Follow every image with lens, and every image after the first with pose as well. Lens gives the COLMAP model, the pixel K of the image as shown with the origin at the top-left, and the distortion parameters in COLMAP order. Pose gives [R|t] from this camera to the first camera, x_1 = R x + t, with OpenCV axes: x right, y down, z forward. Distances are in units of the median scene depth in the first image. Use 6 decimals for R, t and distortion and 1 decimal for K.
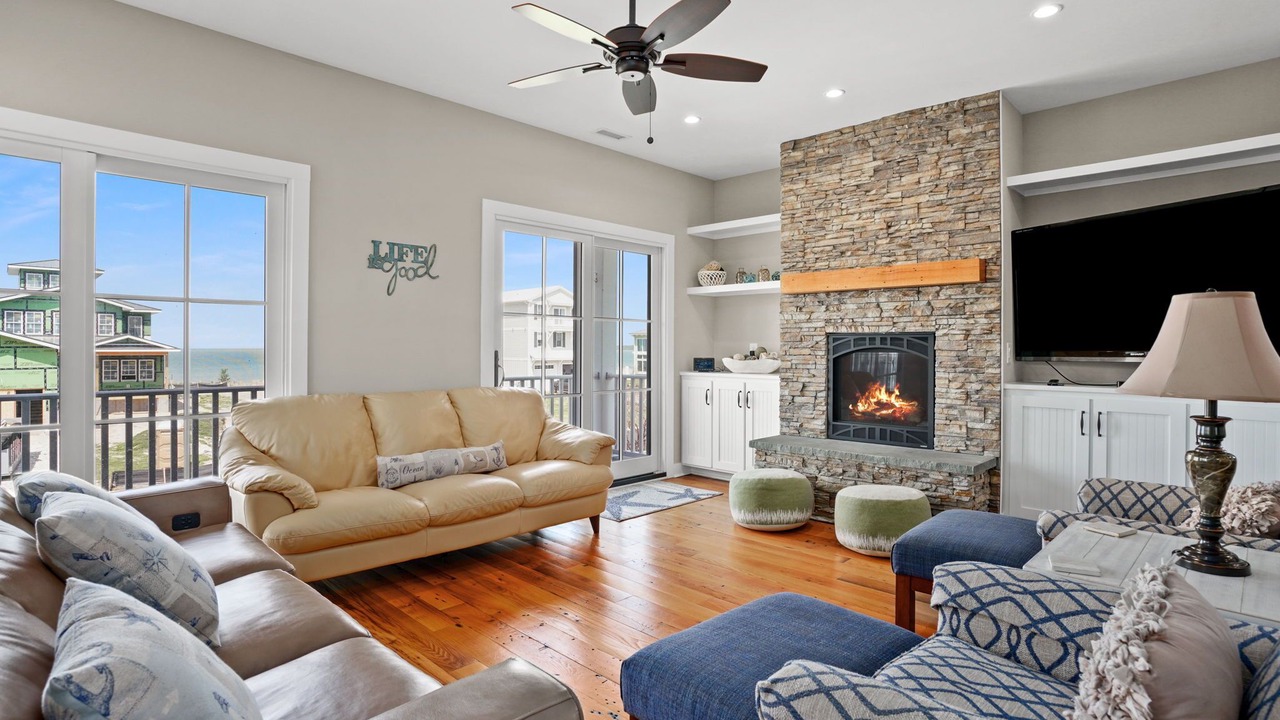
lens RADIAL K [[652.4, 0, 636.7], [0, 652.4, 348.2], [0, 0, 1]] dist [-0.001714, -0.000470]
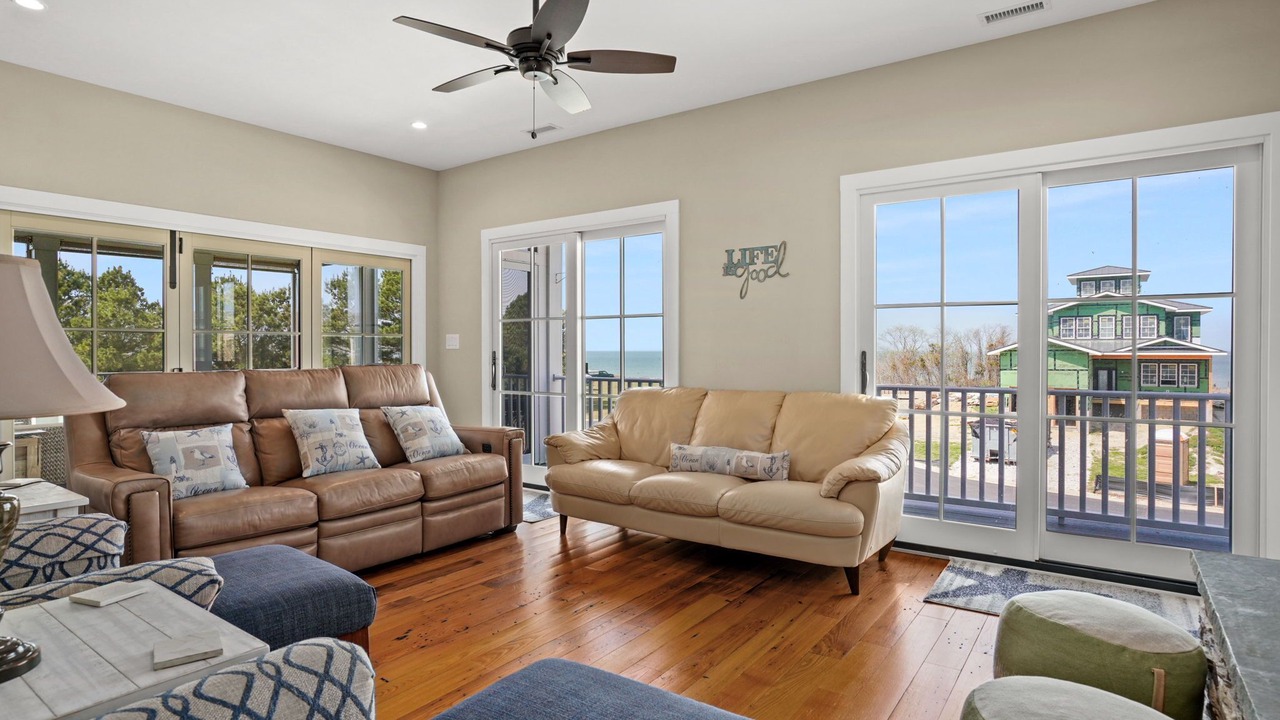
lens RADIAL K [[684.3, 0, 616.7], [0, 684.3, 356.8], [0, 0, 1]] dist [0.000621, 0.000554]
pose [[0.162841, 0.006346, -0.986632, 0.657692], [0.001264, 0.999977, 0.006641, 0.005263], [0.986652, -0.002328, 0.162829, 0.594709]]
